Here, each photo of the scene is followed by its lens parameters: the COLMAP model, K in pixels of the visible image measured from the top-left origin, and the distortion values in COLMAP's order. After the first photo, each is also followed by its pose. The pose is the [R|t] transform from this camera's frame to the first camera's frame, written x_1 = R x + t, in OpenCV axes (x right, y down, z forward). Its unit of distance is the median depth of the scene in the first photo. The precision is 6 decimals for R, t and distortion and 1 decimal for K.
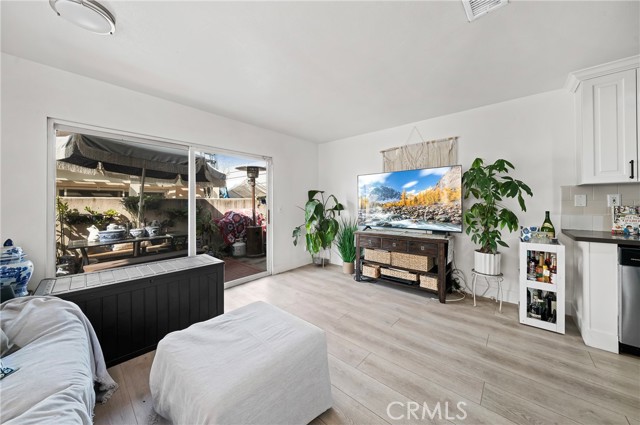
lens RADIAL K [[218.2, 0, 321.5], [0, 218.2, 203.6], [0, 0, 1]] dist [-0.009291, 0.000858]
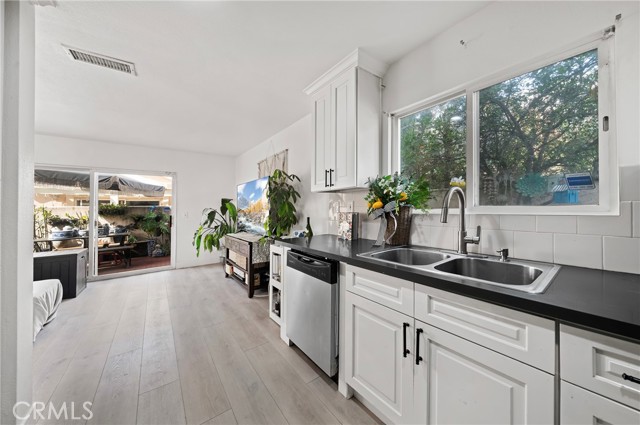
lens RADIAL K [[218.2, 0, 324.0], [0, 218.2, 207.3], [0, 0, 1]] dist [-0.009291, 0.000858]
pose [[0.981138, -0.007496, -0.193161, 0.835186], [0.005872, 0.999942, -0.008979, -0.002986], [0.193218, 0.007675, 0.981126, -0.032525]]
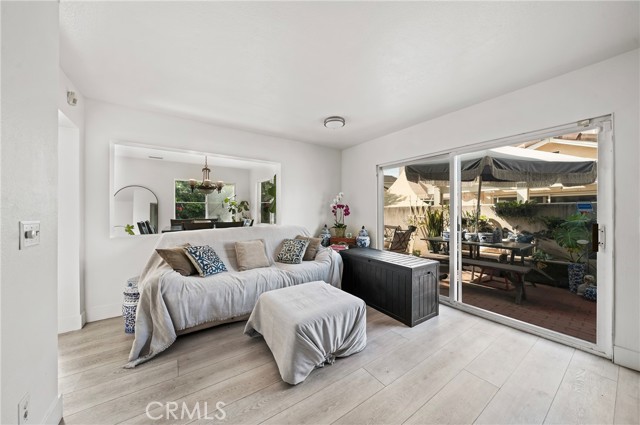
lens RADIAL K [[218.2, 0, 316.8], [0, 218.2, 209.1], [0, 0, 1]] dist [-0.009291, 0.000858]
pose [[-0.261781, -0.000389, -0.965127, 0.398055], [0.000848, 0.999999, -0.000633, -0.005708], [0.965127, -0.000984, -0.261780, 0.509735]]
